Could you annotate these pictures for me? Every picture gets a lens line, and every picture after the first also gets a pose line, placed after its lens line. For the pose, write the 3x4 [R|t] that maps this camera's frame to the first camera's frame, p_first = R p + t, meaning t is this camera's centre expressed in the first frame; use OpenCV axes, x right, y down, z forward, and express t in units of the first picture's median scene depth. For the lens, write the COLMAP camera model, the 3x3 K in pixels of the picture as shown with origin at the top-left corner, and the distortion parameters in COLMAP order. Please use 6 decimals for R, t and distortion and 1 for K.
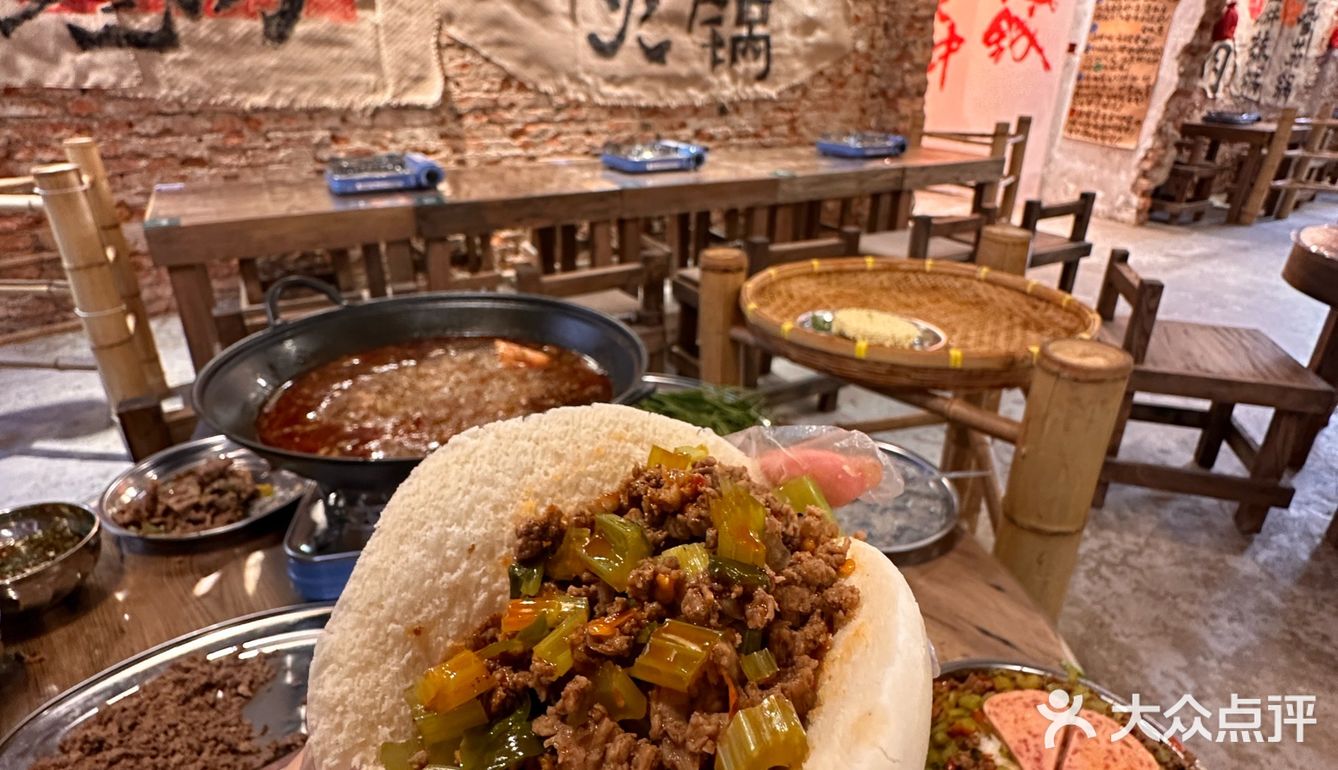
lens RADIAL K [[718.6, 0, 667.7], [0, 718.6, 384.4], [0, 0, 1]] dist [-0.012710, 0.003220]
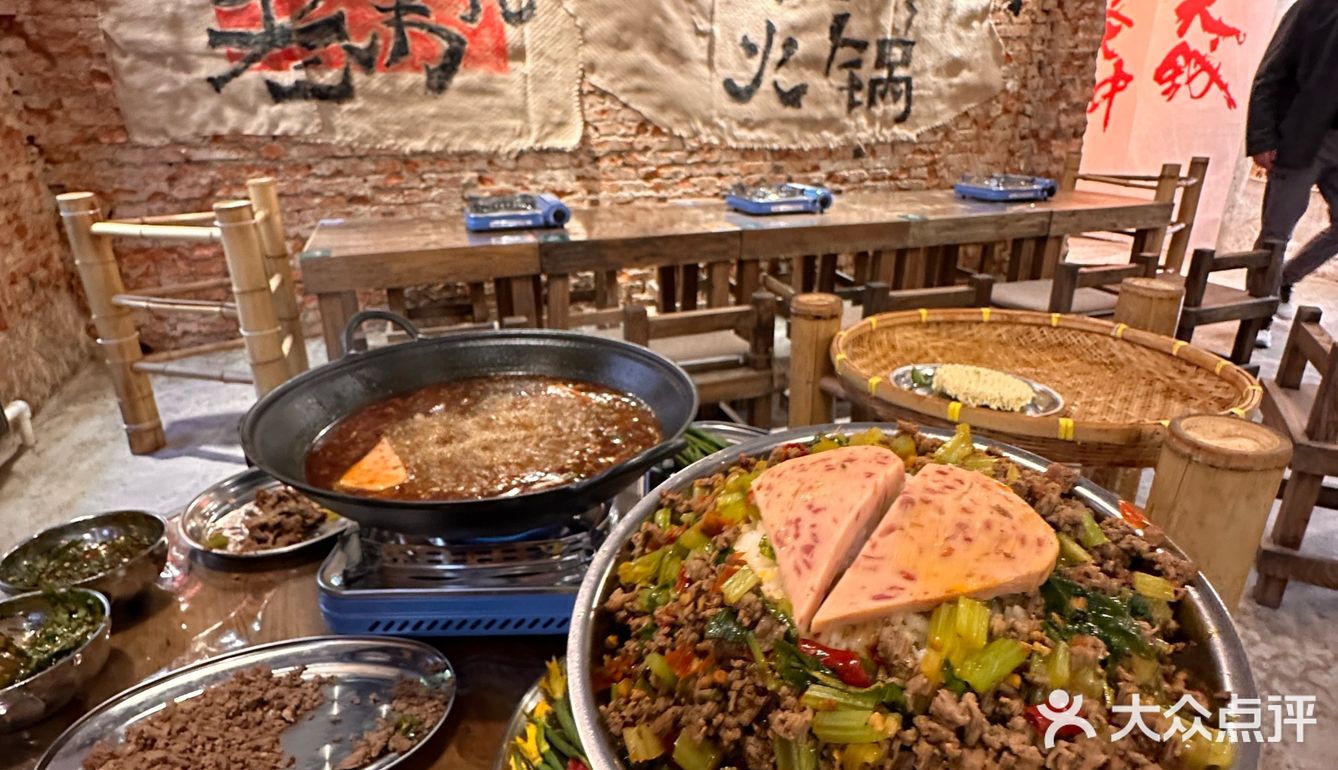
lens RADIAL K [[715.2, 0, 669.0], [0, 715.2, 385.0], [0, 0, 1]] dist [-0.010812, 0.002163]
pose [[0.982229, 0.053579, -0.179875, 0.018293], [-0.062917, 0.996930, -0.046614, -0.004110], [0.176825, 0.057102, 0.982584, 0.014606]]
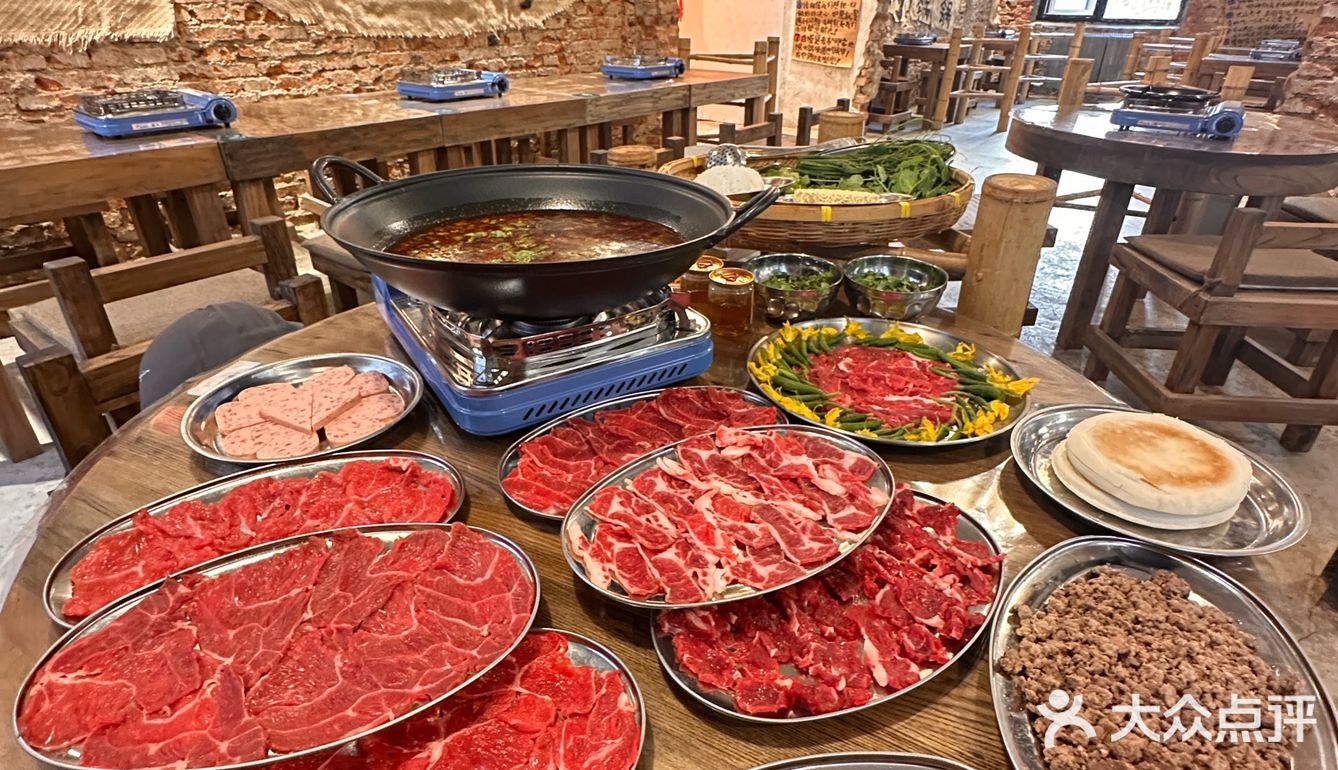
lens RADIAL K [[710.5, 0, 670.2], [0, 710.5, 383.6], [0, 0, 1]] dist [-0.008760, 0.002090]
pose [[0.935210, -0.174085, 0.308344, -0.091133], [0.151942, 0.983850, 0.094620, 0.027925], [-0.319836, -0.041639, 0.946558, -0.013623]]
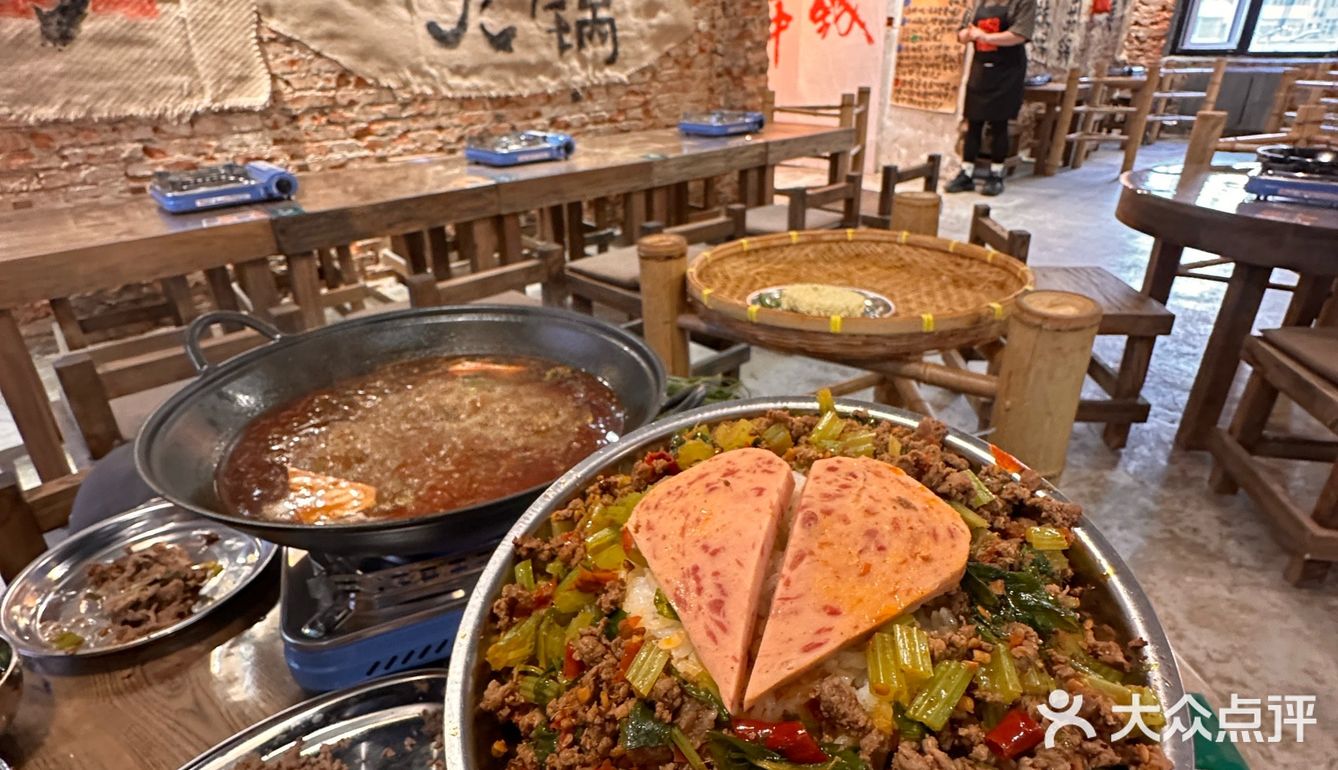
lens RADIAL K [[715.2, 0, 669.0], [0, 715.2, 385.0], [0, 0, 1]] dist [-0.010812, 0.002163]
pose [[0.974823, -0.125526, 0.184290, -0.034251], [0.122161, 0.992070, 0.029549, -0.005076], [-0.186538, -0.006292, 0.982428, 0.016980]]
